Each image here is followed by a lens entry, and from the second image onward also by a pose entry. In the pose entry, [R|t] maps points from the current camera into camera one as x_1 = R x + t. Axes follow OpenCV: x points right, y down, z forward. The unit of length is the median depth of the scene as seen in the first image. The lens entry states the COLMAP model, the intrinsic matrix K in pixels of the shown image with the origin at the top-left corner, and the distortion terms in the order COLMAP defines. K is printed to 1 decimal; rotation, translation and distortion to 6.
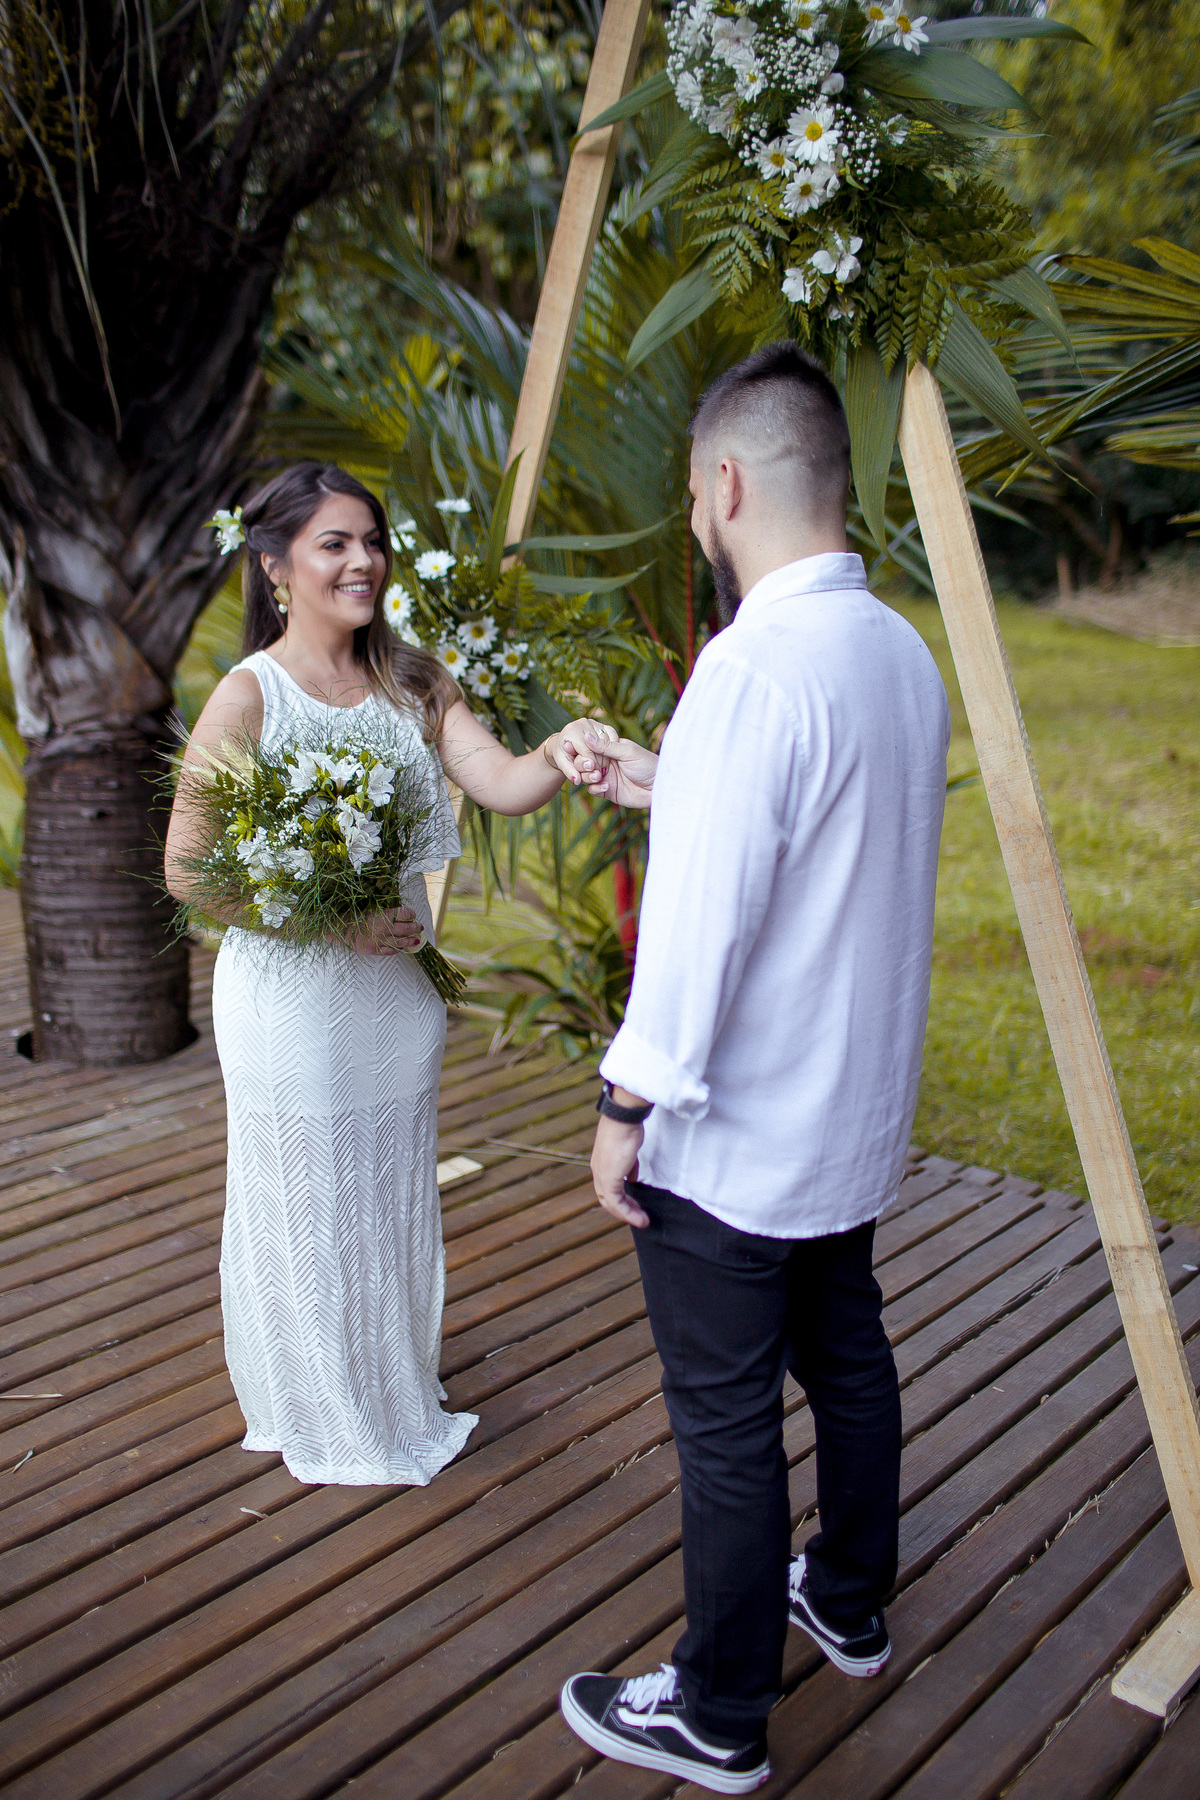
lens RADIAL K [[1737.4, 0, 590.9], [0, 1737.4, 896.4], [0, 0, 1]] dist [-0.054603, 0.000000]
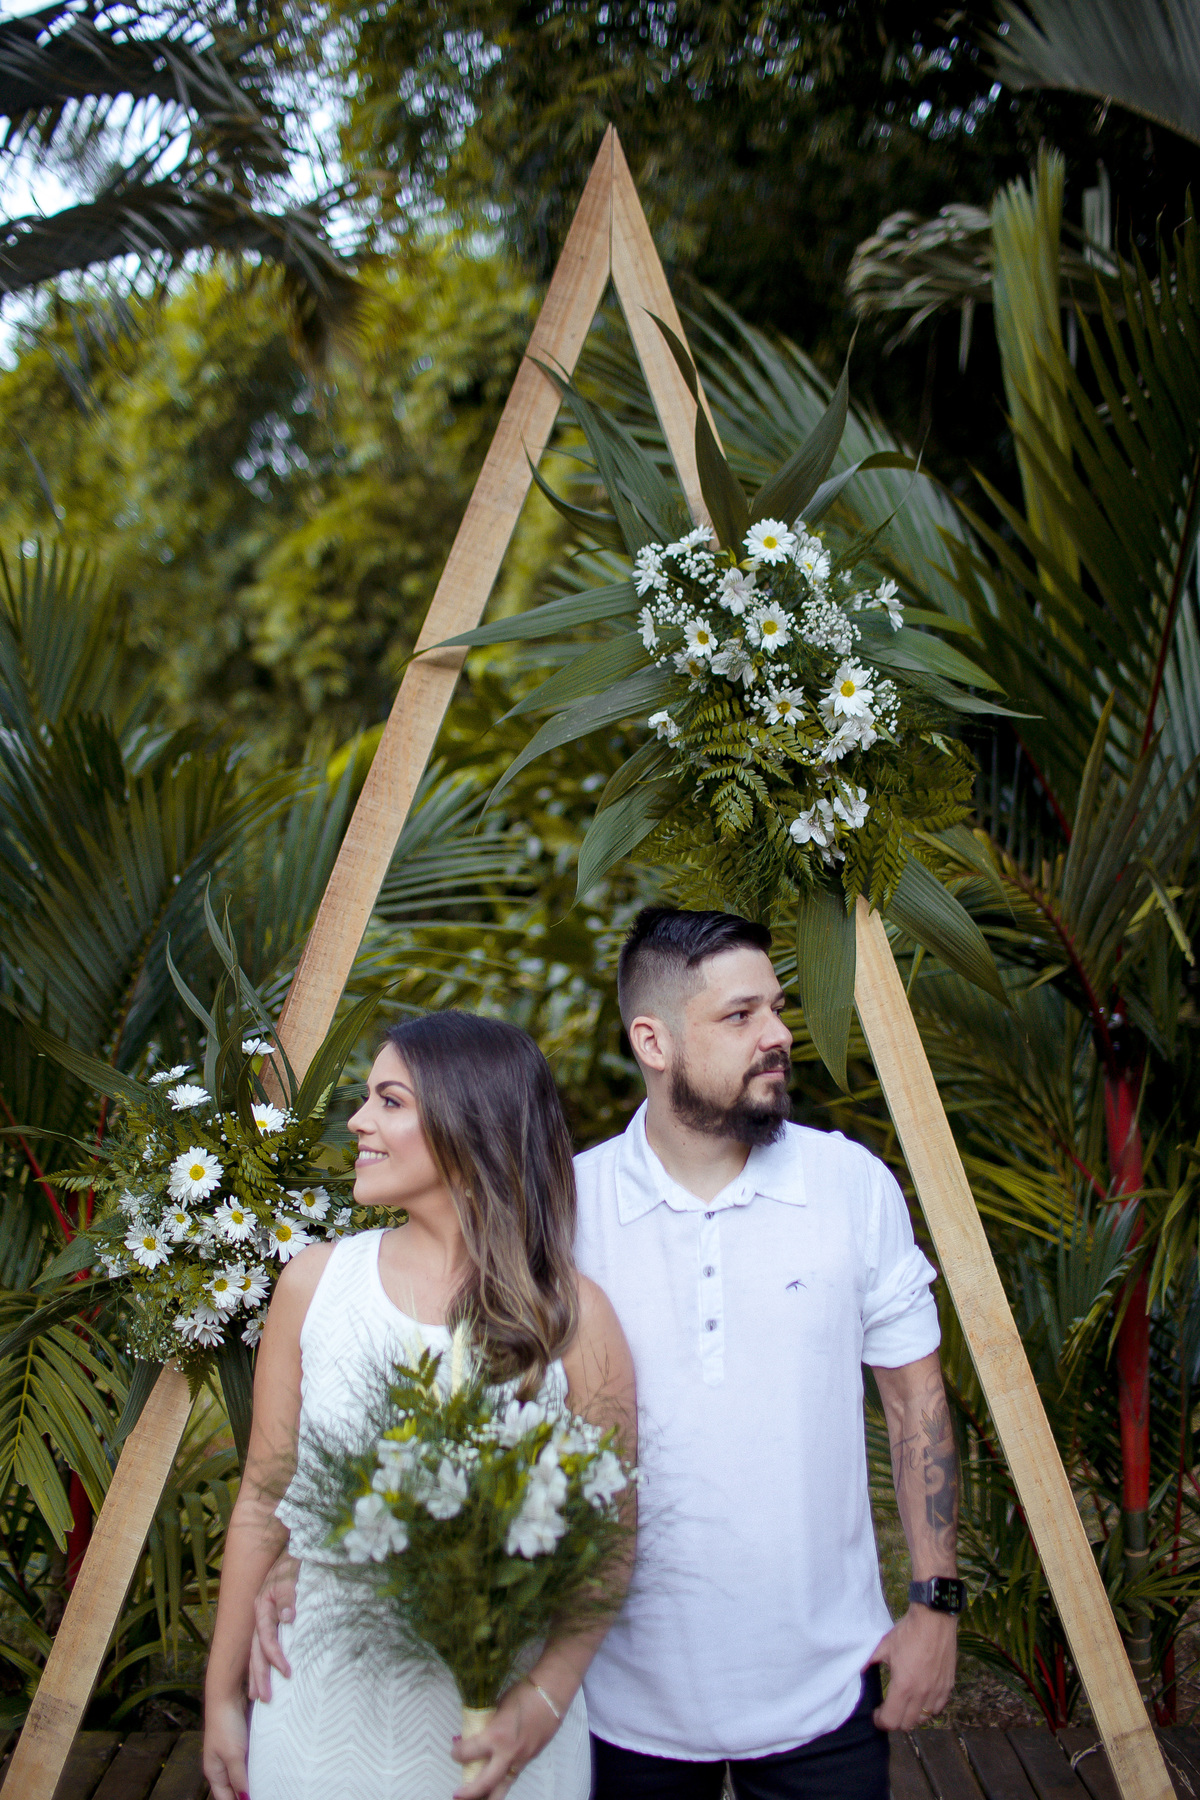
lens RADIAL K [[1737.4, 0, 597.5], [0, 1737.4, 903.3], [0, 0, 1]] dist [-0.054603, 0.000000]
pose [[0.735948, 0.022725, 0.676656, -0.373880], [0.158375, 0.965929, -0.204692, -0.070204], [-0.658253, 0.257809, 0.707275, 0.212704]]
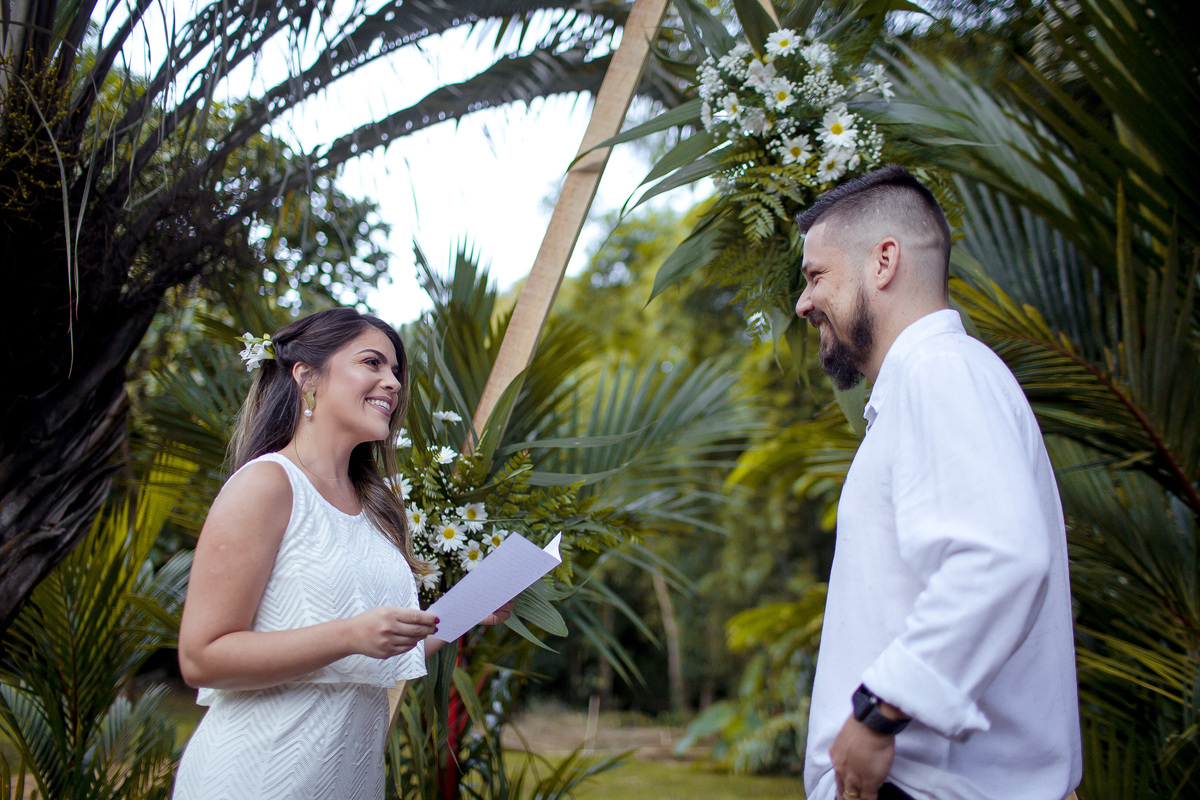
lens RADIAL K [[1158.3, 0, 591.9], [0, 1158.3, 394.0], [0, 0, 1]] dist [-0.054603, 0.000000]
pose [[0.921543, 0.130145, 0.365814, -0.205463], [0.048907, 0.895741, -0.441879, 0.088799], [-0.385183, 0.425101, 0.819099, 0.211842]]
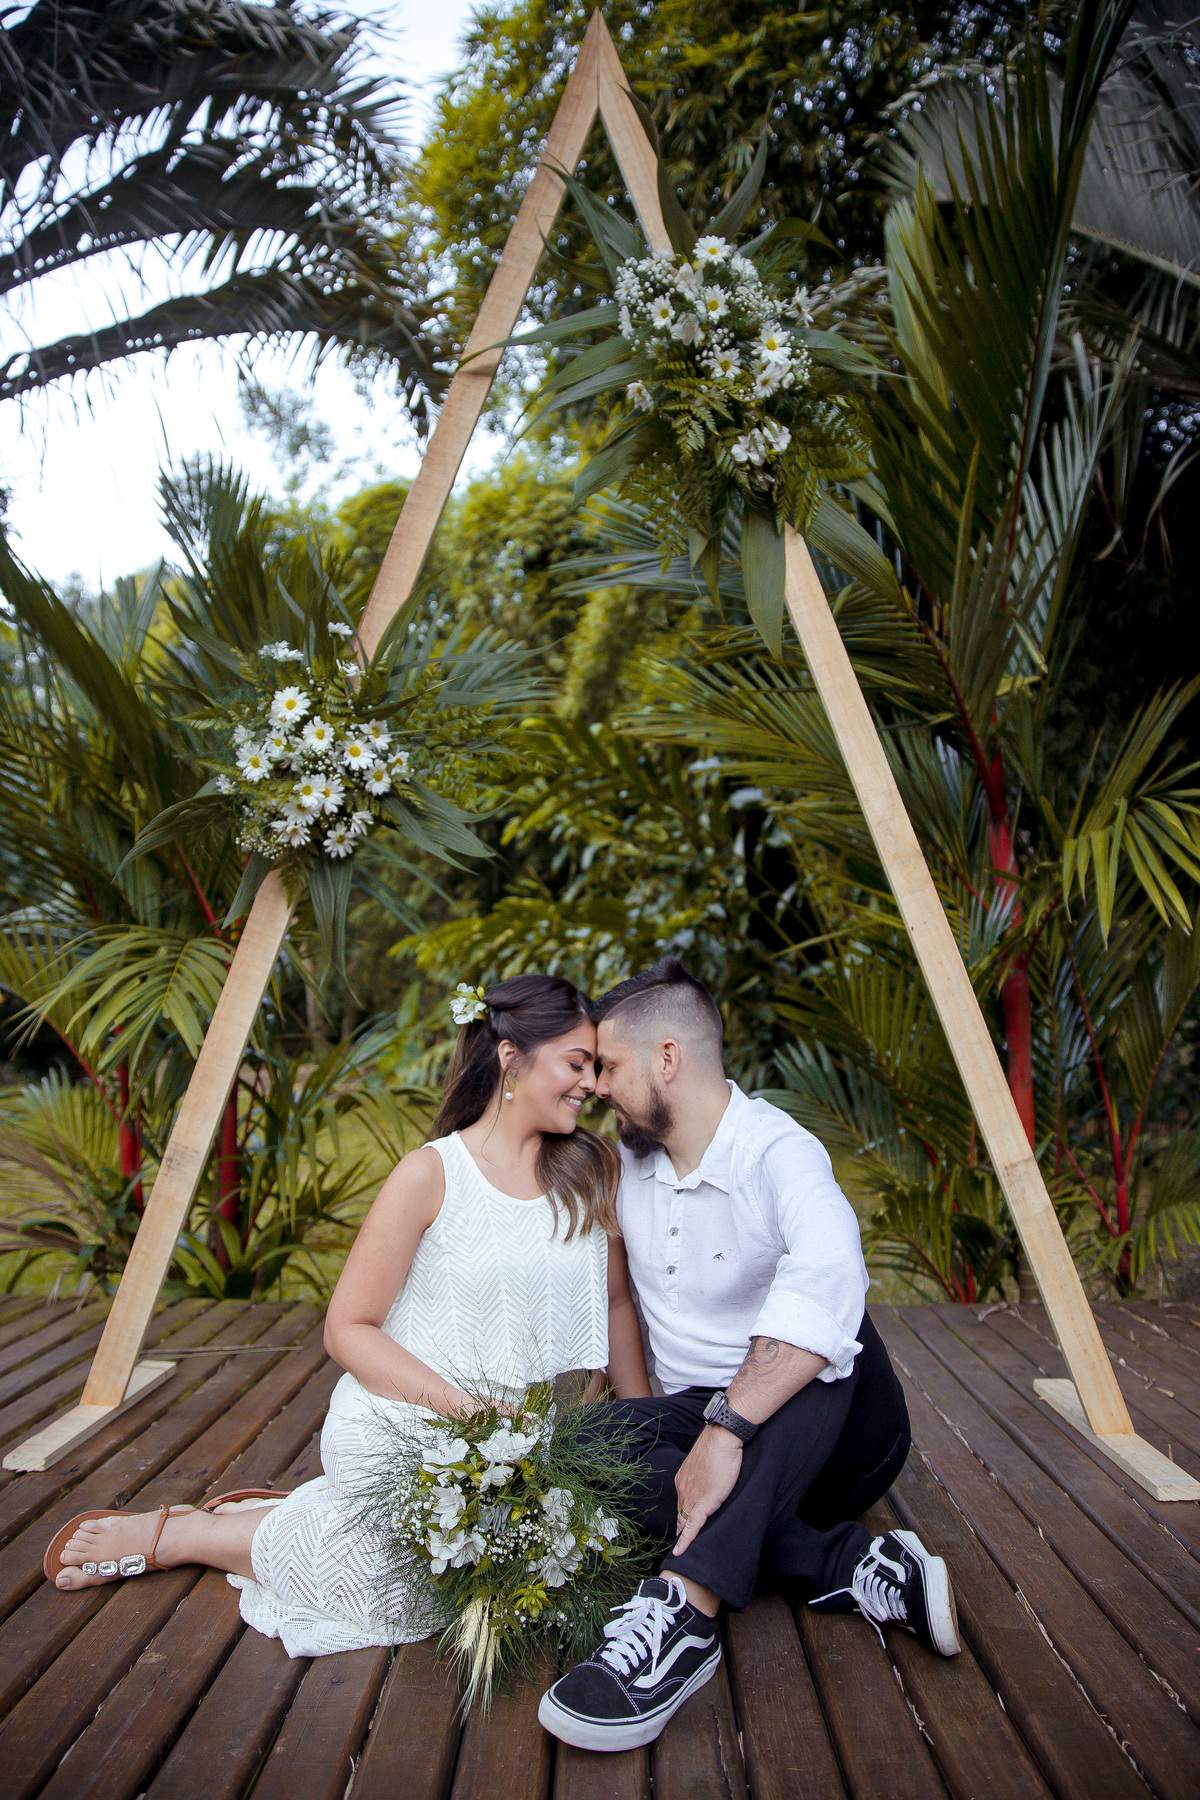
lens RADIAL K [[1235.6, 0, 598.4], [0, 1235.6, 897.5], [0, 0, 1]] dist [-0.104165, 0.079193]
pose [[0.758871, 0.063230, 0.648164, -0.324000], [0.160178, 0.946579, -0.279877, 0.131458], [-0.631235, 0.316212, 0.708204, 0.286464]]
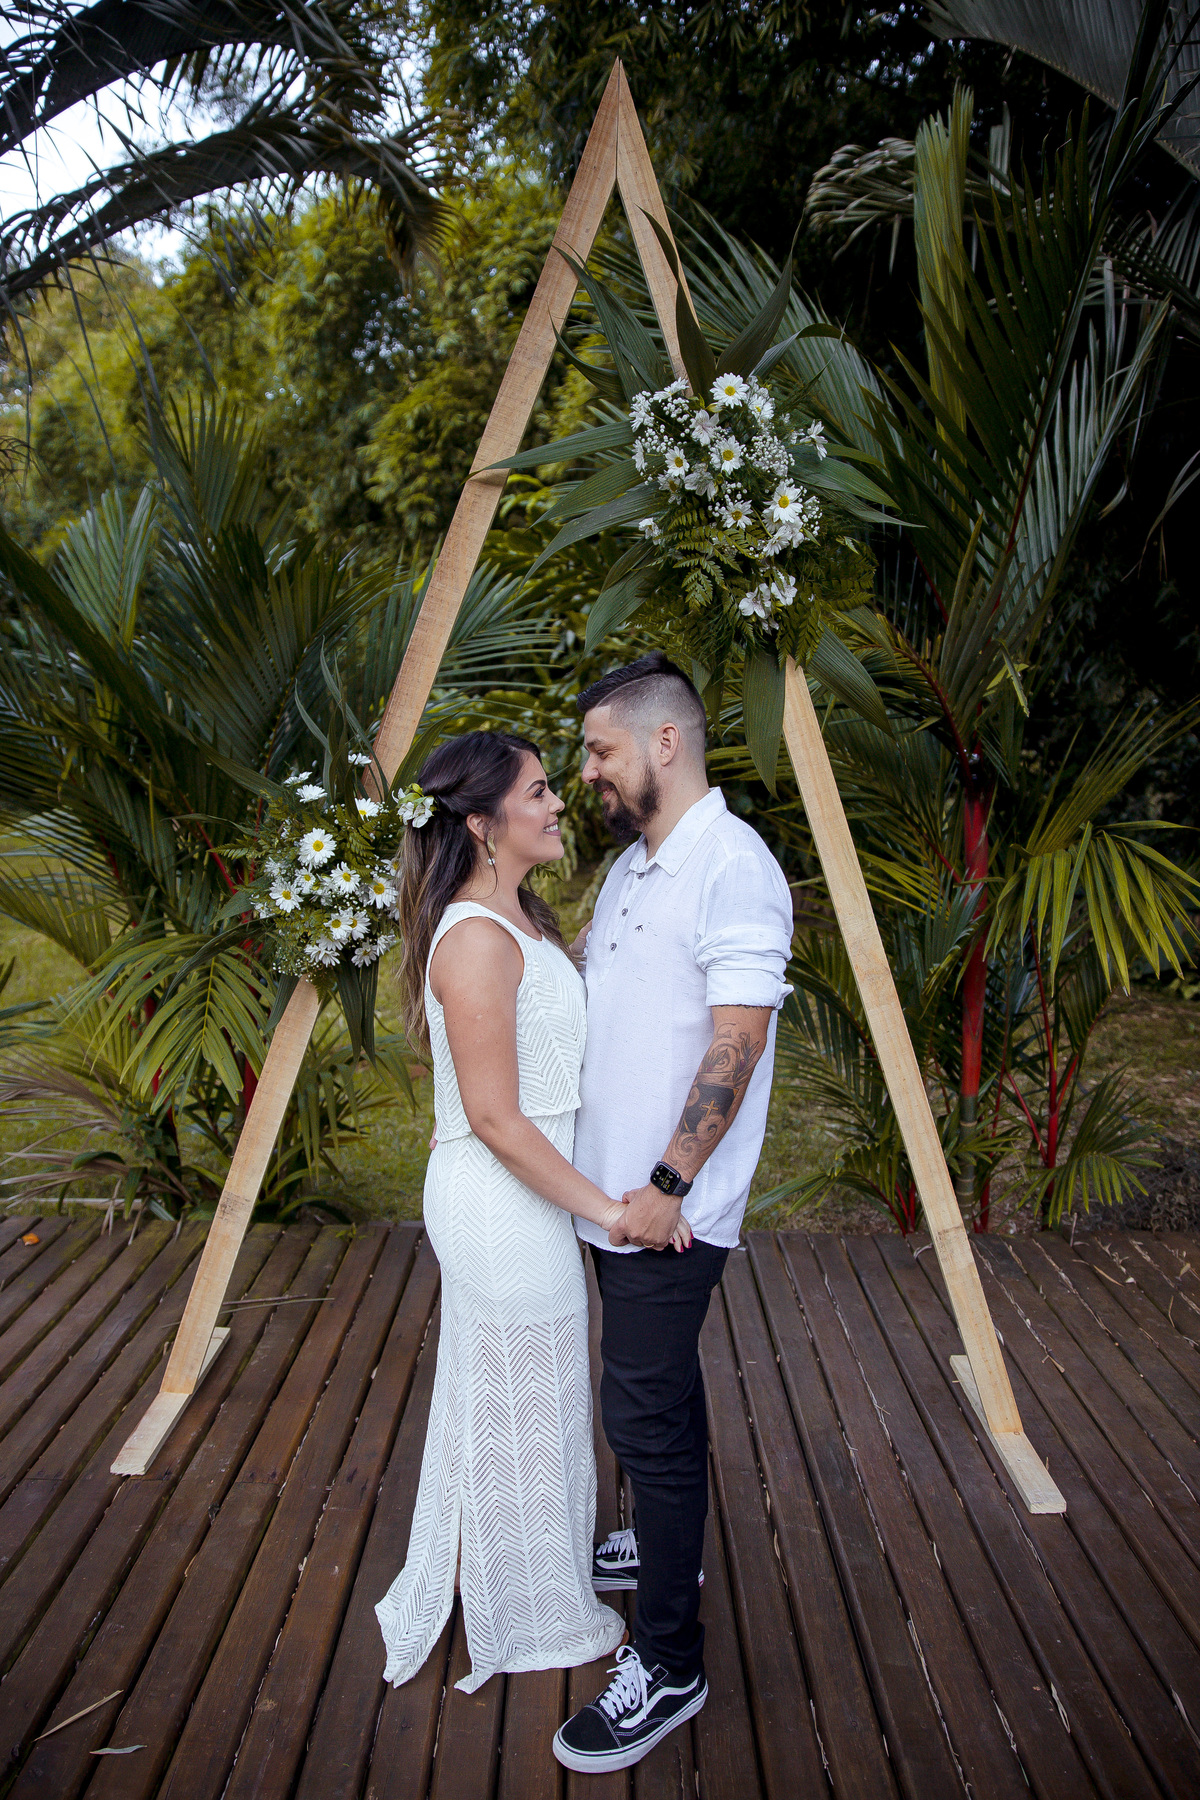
lens RADIAL K [[1235.6, 0, 596.6], [0, 1235.6, 903.1], [0, 0, 1]] dist [-0.104165, 0.079193]
pose [[0.747639, -0.085771, 0.658544, -0.369863], [0.143712, 0.989024, -0.034341, -0.056480], [-0.648370, 0.120315, 0.751759, 0.206616]]
